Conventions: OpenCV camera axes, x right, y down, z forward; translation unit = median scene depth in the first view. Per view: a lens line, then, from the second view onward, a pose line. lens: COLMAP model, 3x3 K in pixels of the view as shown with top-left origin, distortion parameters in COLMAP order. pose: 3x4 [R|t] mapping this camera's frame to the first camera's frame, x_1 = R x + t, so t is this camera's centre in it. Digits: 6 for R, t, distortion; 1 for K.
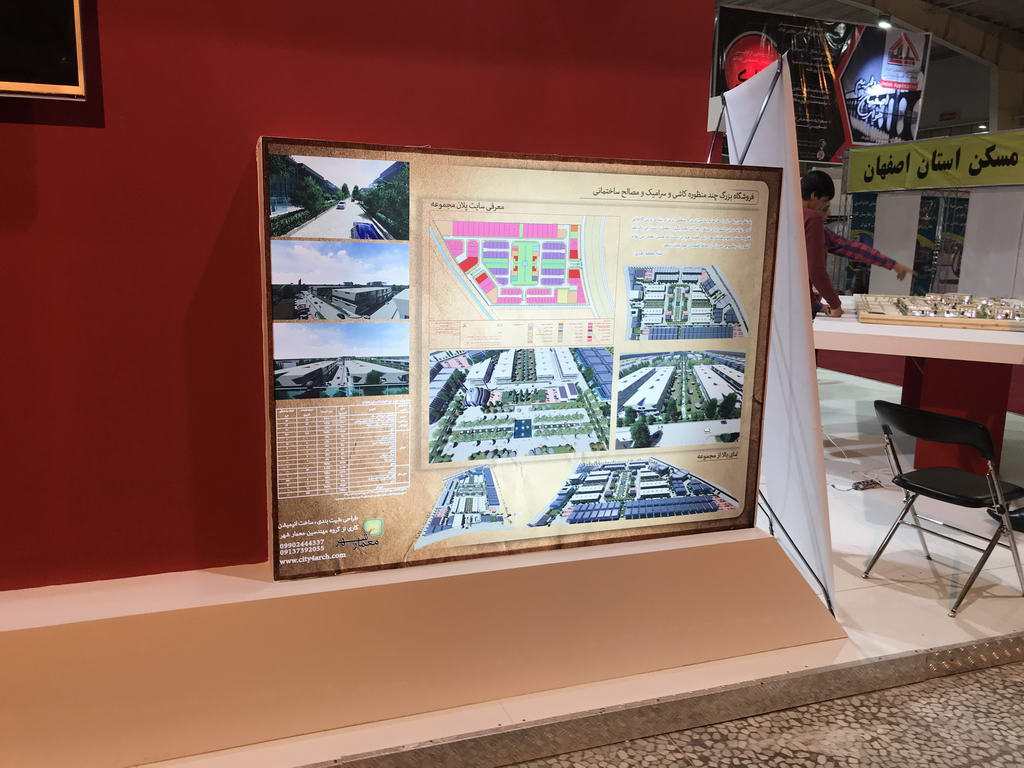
lens RADIAL K [[842.6, 0, 490.5], [0, 842.6, 386.8], [0, 0, 1]] dist [0.032069, -0.028054]
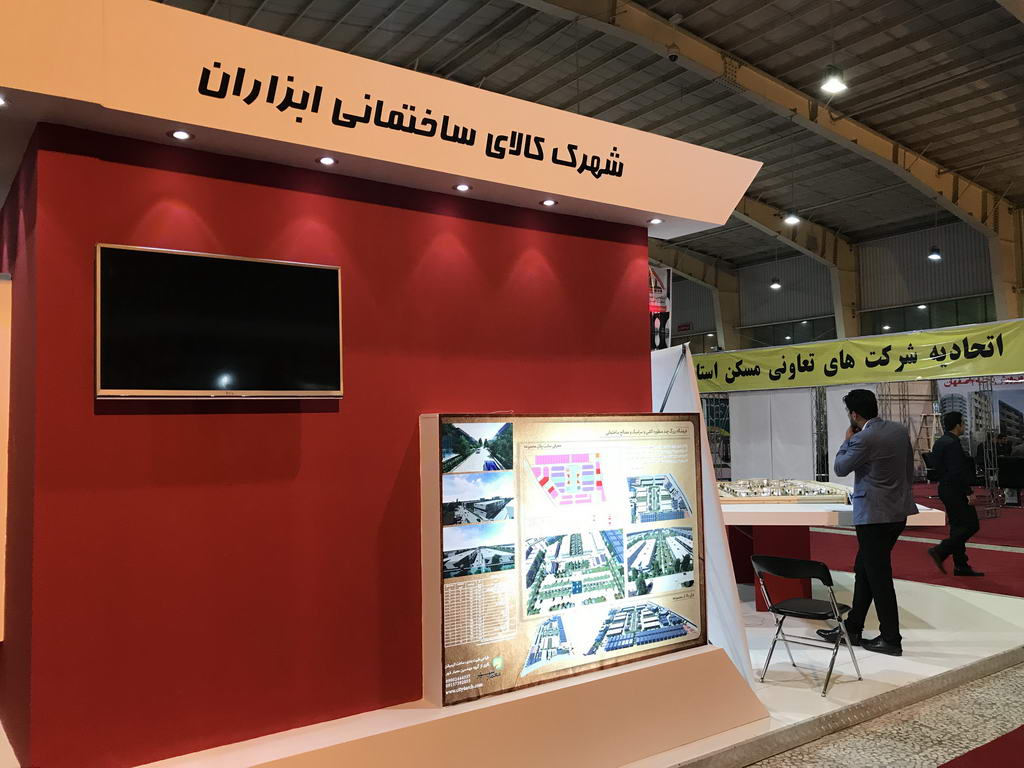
lens RADIAL K [[842.6, 0, 513.6], [0, 842.6, 392.5], [0, 0, 1]] dist [0.032069, -0.028054]
pose [[0.960063, -0.029845, 0.278187, -0.483209], [0.092175, 0.972526, -0.213771, 0.022955], [-0.264164, 0.230875, 0.936437, -0.477453]]
